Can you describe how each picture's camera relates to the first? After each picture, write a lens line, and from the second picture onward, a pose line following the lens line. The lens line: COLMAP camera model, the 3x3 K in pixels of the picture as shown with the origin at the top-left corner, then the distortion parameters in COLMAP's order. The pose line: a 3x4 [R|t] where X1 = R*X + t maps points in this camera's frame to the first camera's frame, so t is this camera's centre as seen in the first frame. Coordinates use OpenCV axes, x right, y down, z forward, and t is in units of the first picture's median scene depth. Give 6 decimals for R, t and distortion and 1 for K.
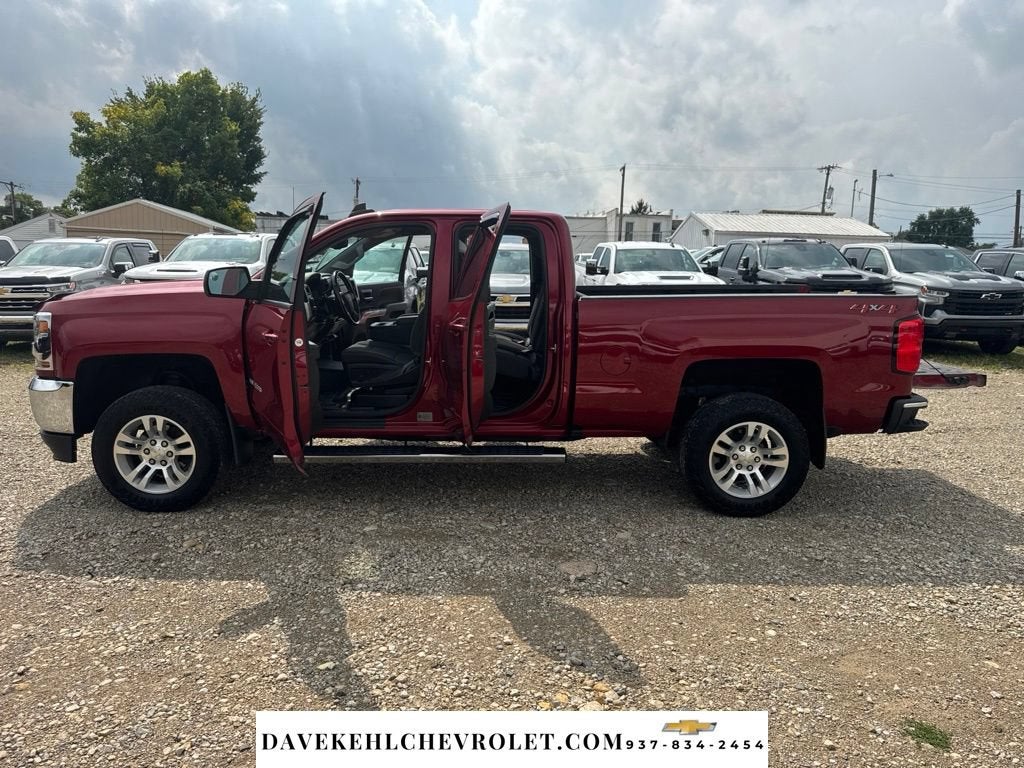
lens RADIAL K [[771.8, 0, 529.8], [0, 771.8, 393.1], [0, 0, 1]] dist [0.014082, -0.022991]
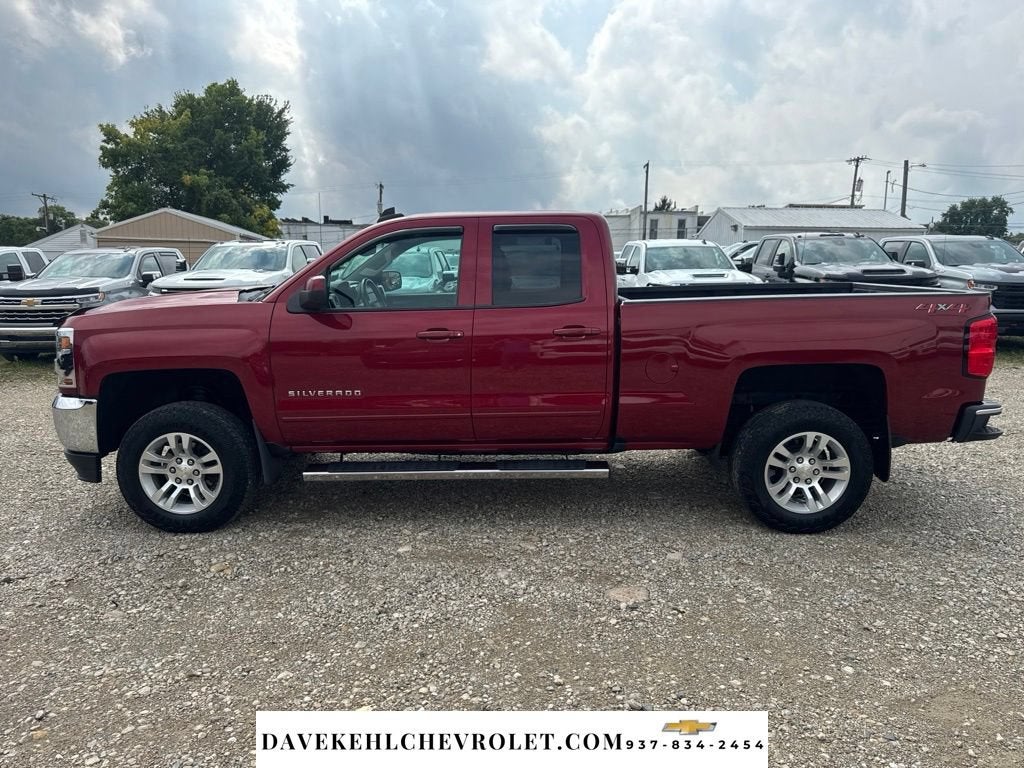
lens RADIAL K [[726.9, 0, 507.2], [0, 726.9, 387.4], [0, 0, 1]] dist [0.005243, -0.011344]
pose [[0.998961, -0.013280, -0.043606, -0.037898], [0.013521, 0.999895, 0.005238, -0.025697], [0.043532, -0.005822, 0.999035, 0.112480]]
